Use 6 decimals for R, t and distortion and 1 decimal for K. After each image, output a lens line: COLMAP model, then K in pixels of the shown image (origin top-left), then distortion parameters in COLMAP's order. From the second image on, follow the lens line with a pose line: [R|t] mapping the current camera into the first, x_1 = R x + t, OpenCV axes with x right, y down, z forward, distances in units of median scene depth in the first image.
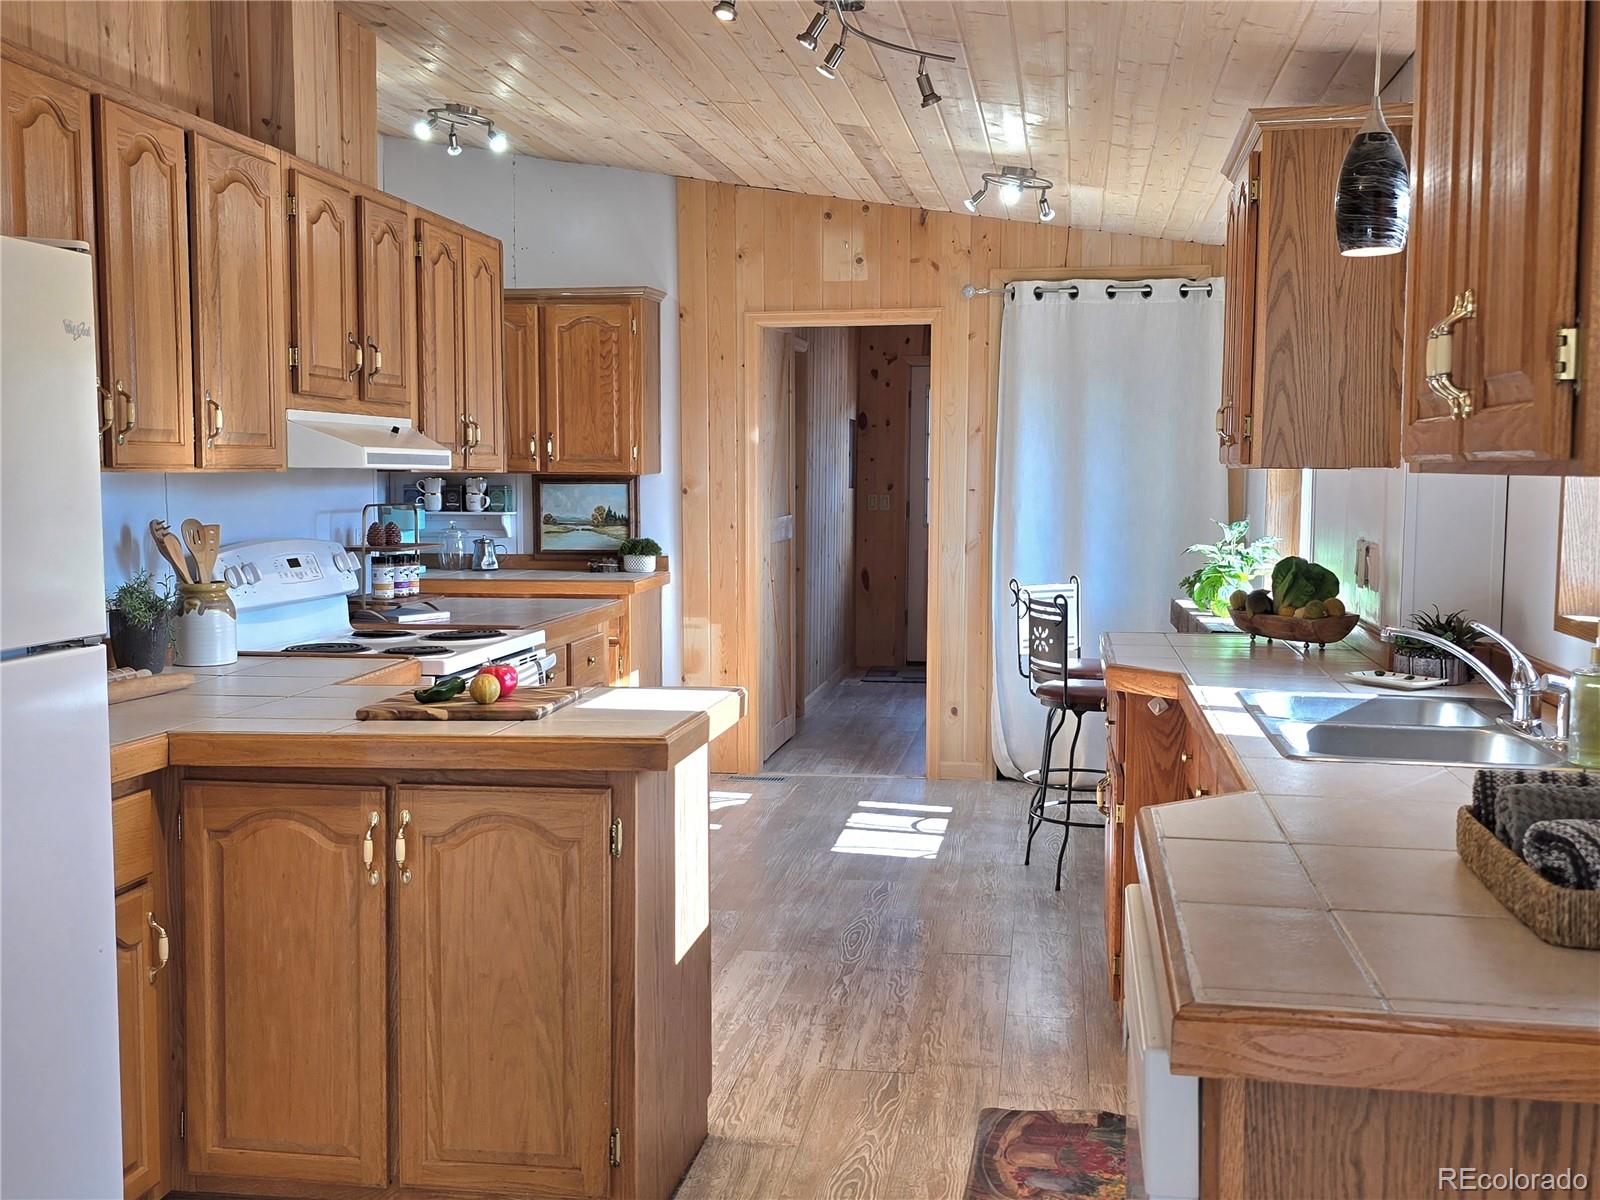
lens RADIAL K [[1629.8, 0, 806.9], [0, 1629.8, 597.7], [0, 0, 1]] dist [0.027960, 0.000000]
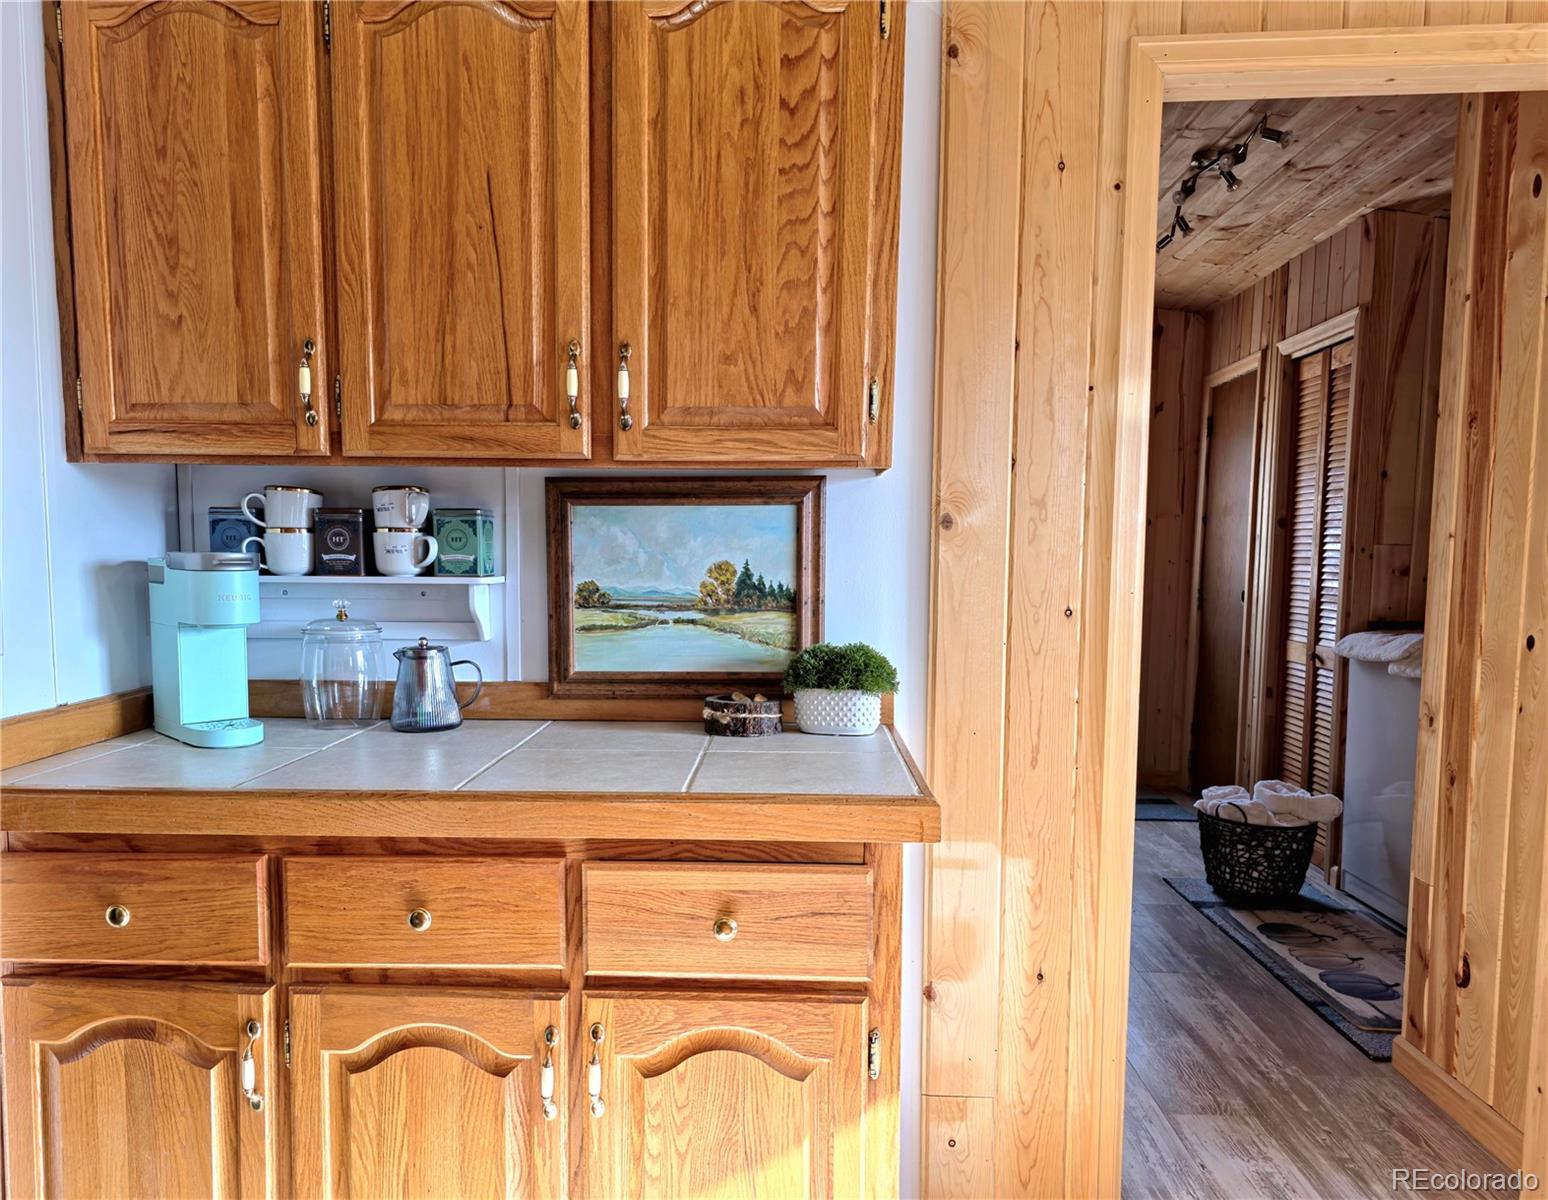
lens RADIAL K [[1162.5, 0, 725.1], [0, 1162.5, 654.2], [0, 0, 1]] dist [0.054244, -0.023838]
pose [[0.996515, -0.004904, 0.083267, -0.156599], [0.004362, 0.999968, 0.006695, -0.037262], [-0.083297, -0.006308, 0.996505, 0.752271]]
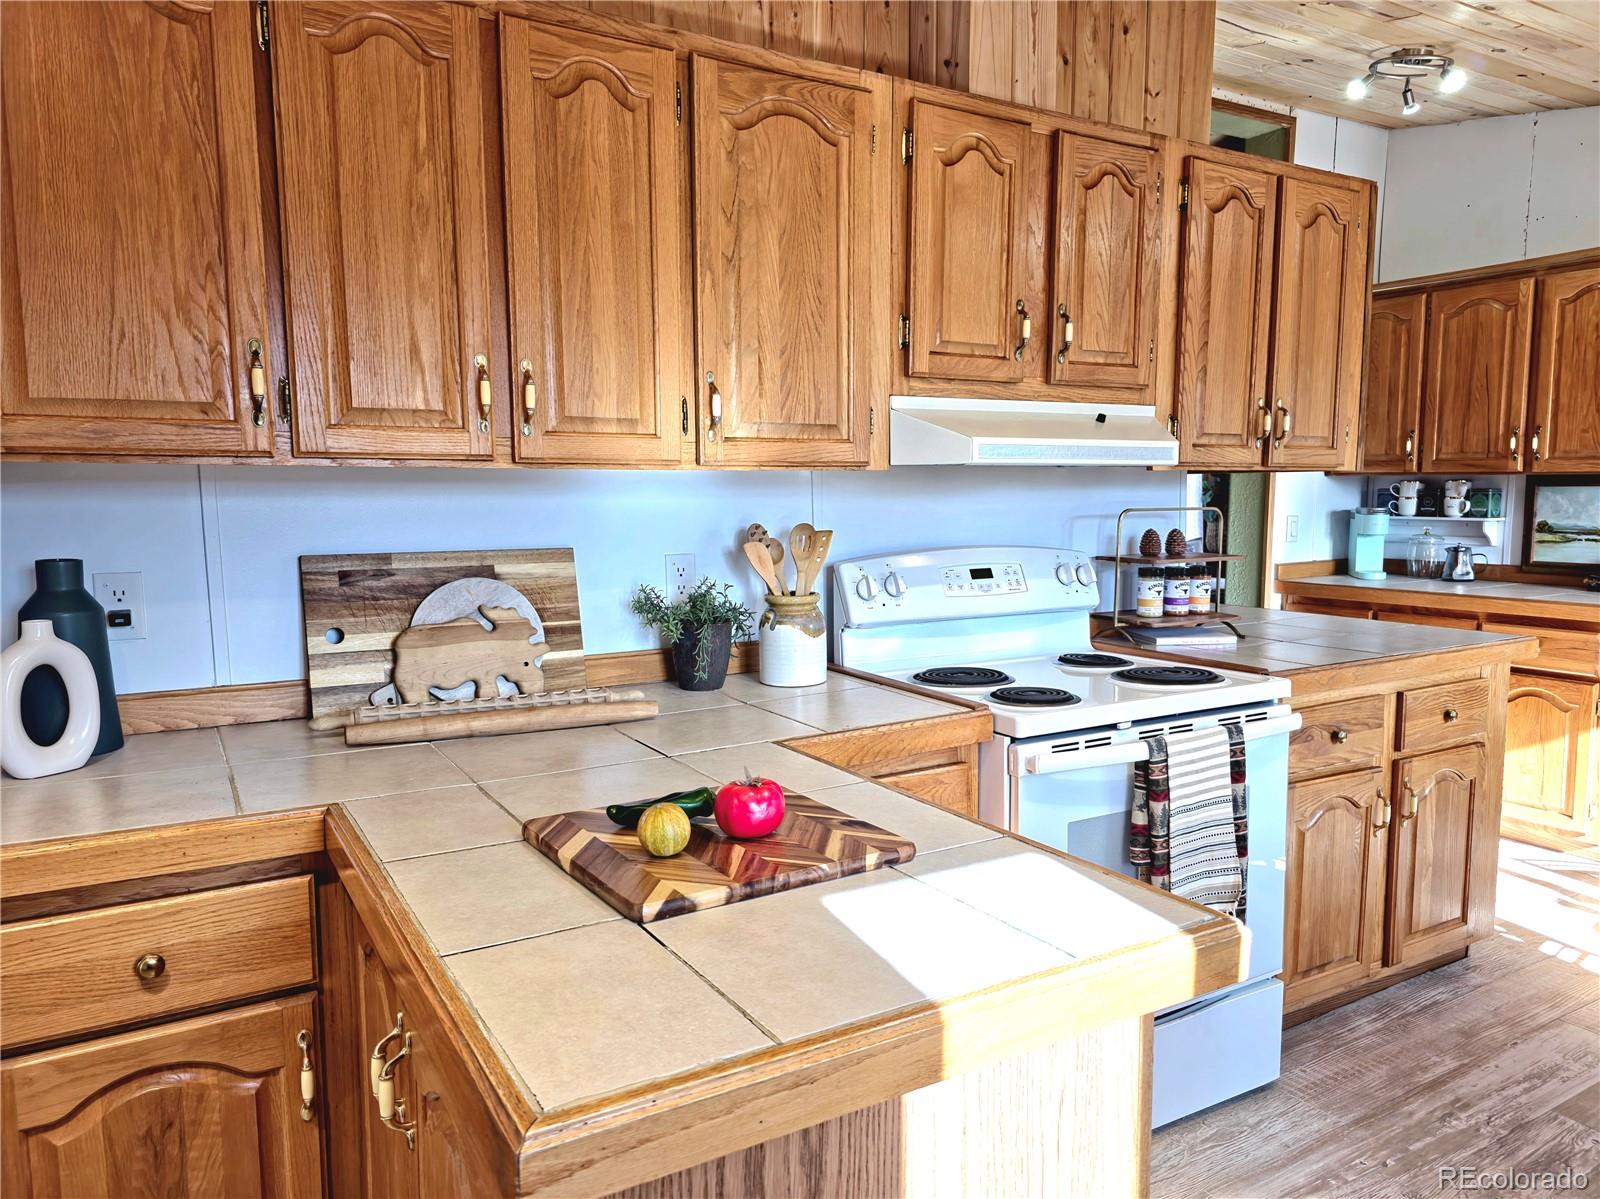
lens RADIAL K [[1099.2, 0, 803.4], [0, 1099.2, 610.0], [0, 0, 1]] dist [0.034814, -0.022905]
pose [[0.637485, 0.080774, -0.766217, 0.052771], [-0.052598, 0.996732, 0.061314, -0.020057], [0.768666, 0.001215, 0.639650, 0.325742]]
